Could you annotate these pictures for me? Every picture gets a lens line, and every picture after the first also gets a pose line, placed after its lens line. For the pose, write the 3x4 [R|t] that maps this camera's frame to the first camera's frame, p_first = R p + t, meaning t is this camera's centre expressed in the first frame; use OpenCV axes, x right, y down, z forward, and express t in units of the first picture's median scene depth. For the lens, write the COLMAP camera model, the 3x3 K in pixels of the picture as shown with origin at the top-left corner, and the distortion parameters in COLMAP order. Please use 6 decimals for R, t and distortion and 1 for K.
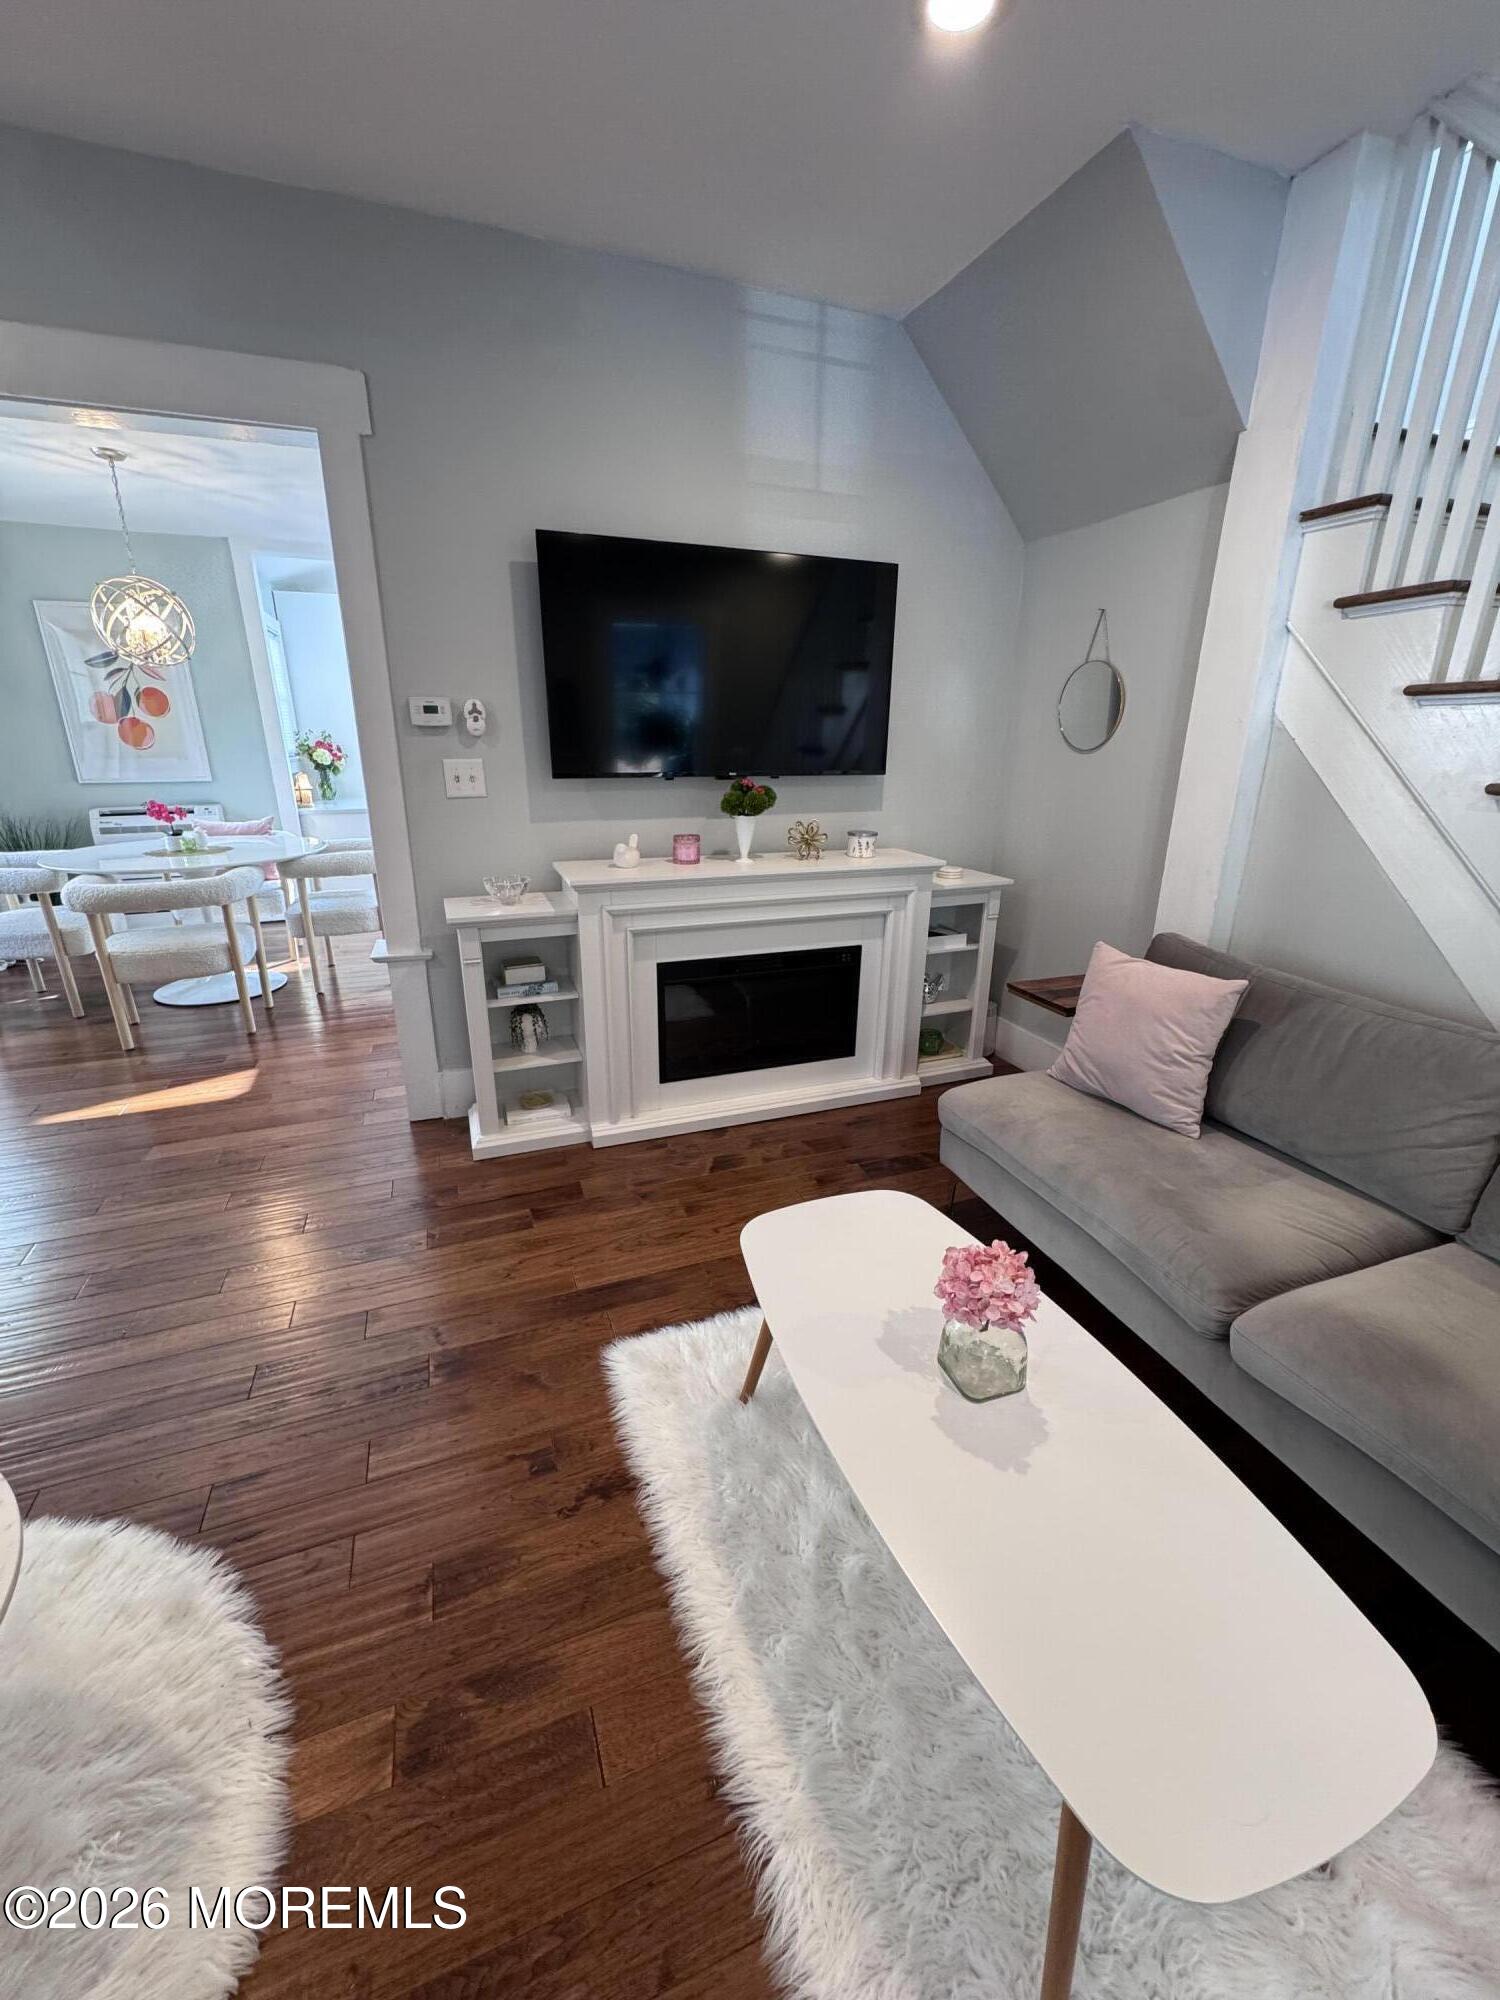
lens RADIAL K [[795.1, 0, 754.1], [0, 795.1, 998.1], [0, 0, 1]] dist [-0.001177, 0.000113]
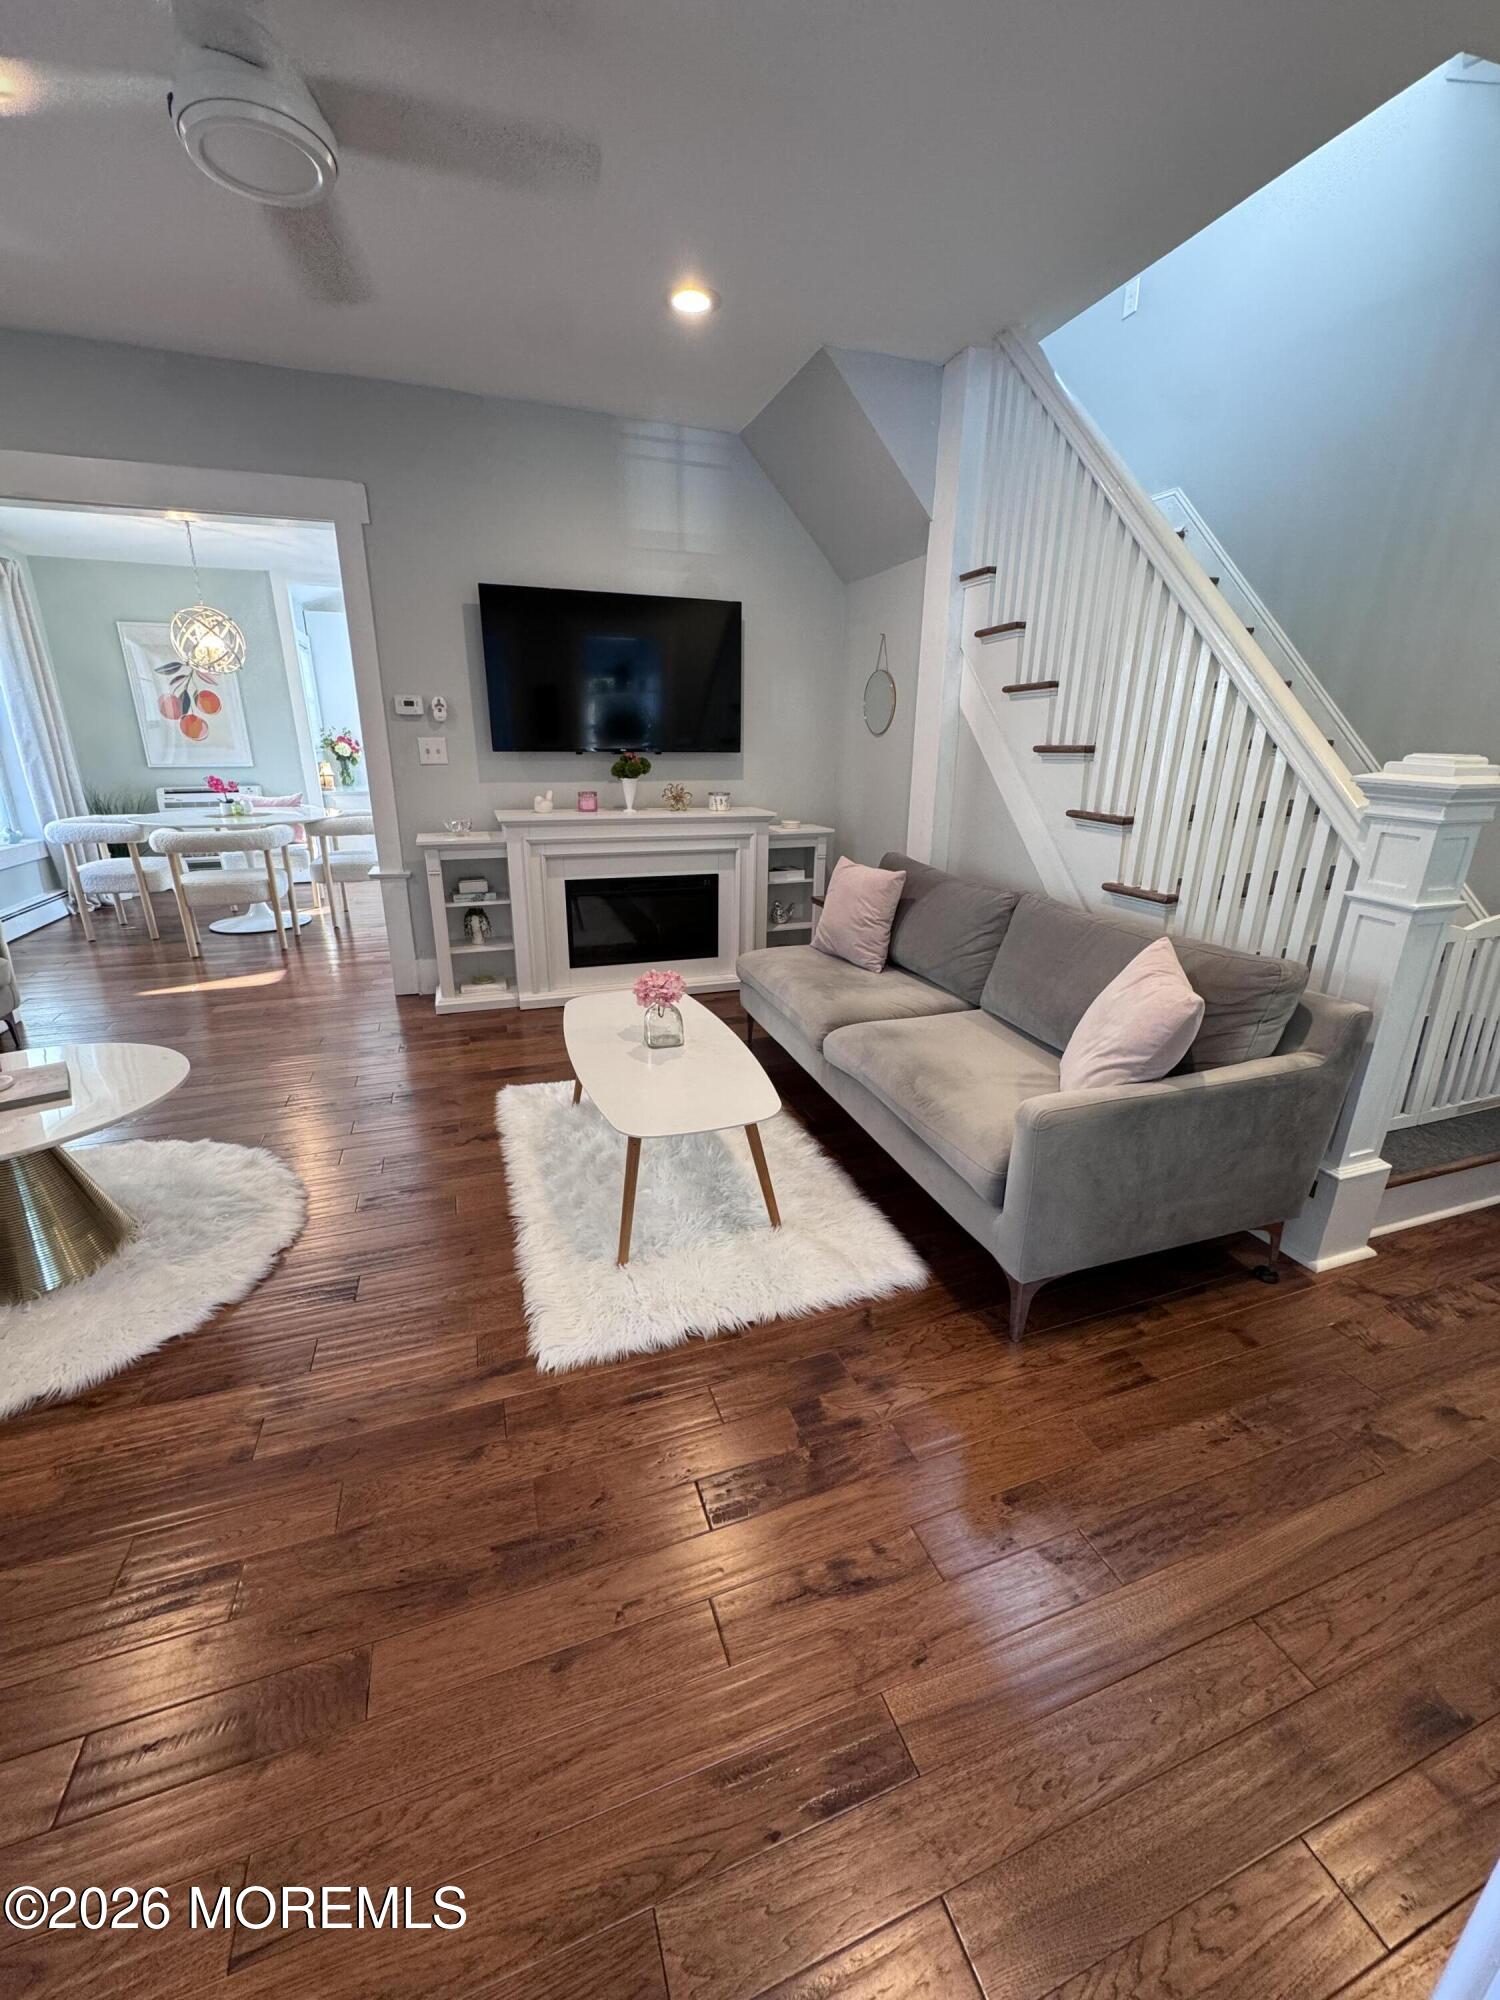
lens RADIAL K [[795.1, 0, 754.1], [0, 795.1, 998.1], [0, 0, 1]] dist [-0.001177, 0.000113]
pose [[0.999689, 0.009319, -0.023113, 0.251259], [-0.009480, 0.999932, -0.006845, 0.173252], [0.023048, 0.007062, 0.999709, -0.421345]]
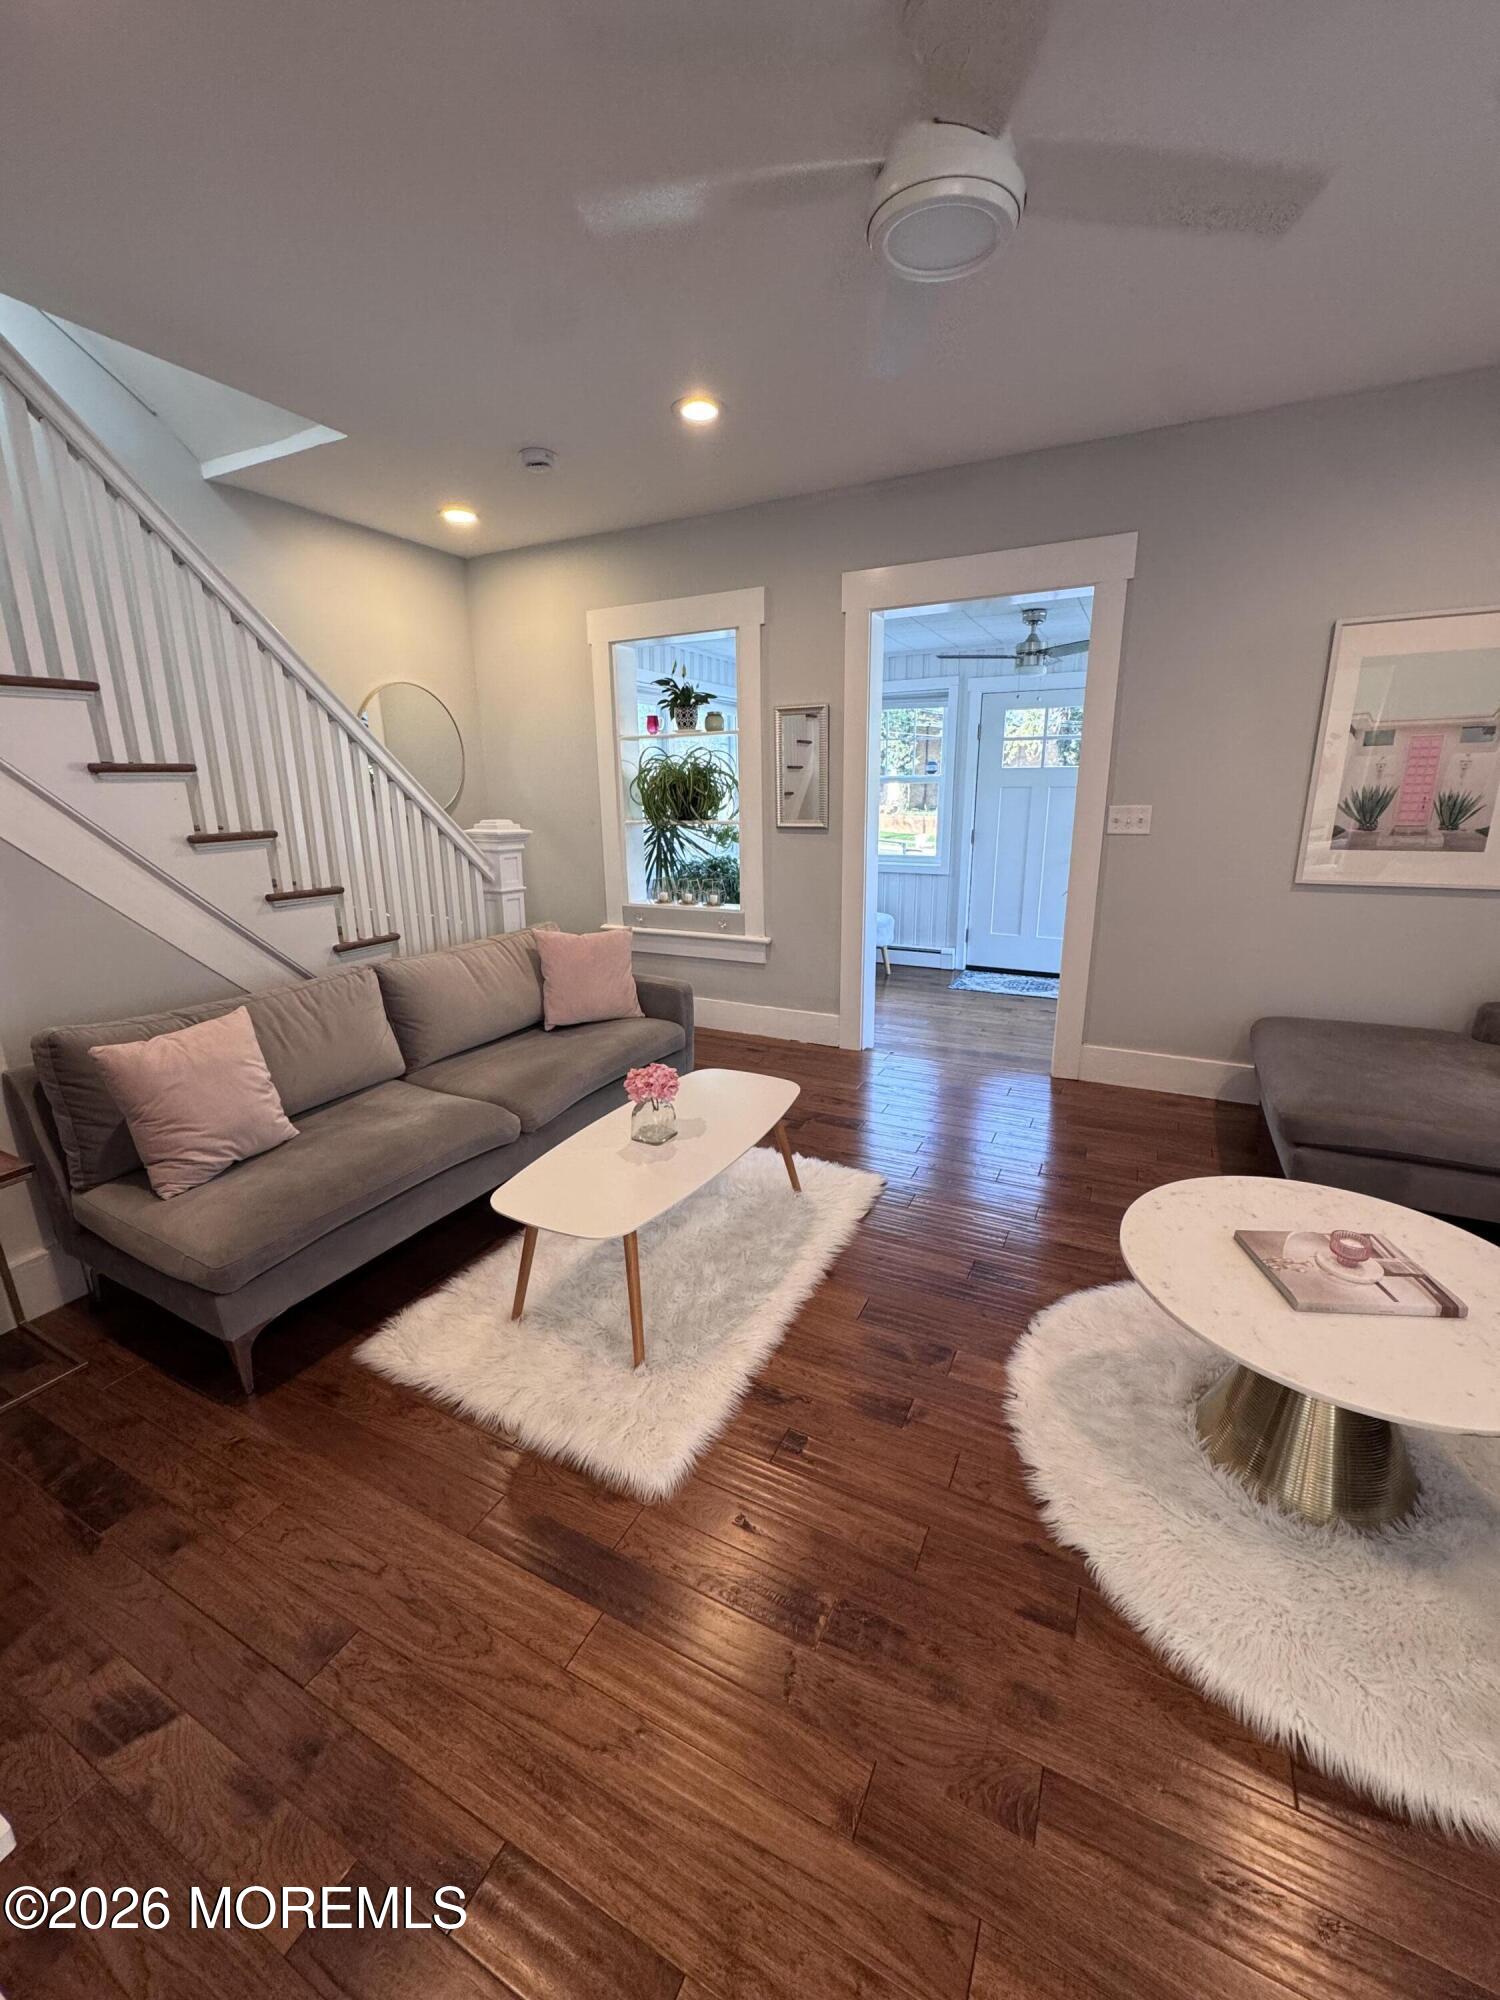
lens RADIAL K [[795.1, 0, 754.1], [0, 795.1, 998.1], [0, 0, 1]] dist [-0.001177, 0.000113]
pose [[-0.675587, -0.187475, 0.713047, -0.520839], [0.238405, 0.859625, 0.451894, -0.270837], [-0.697672, 0.475287, -0.536056, 0.769034]]
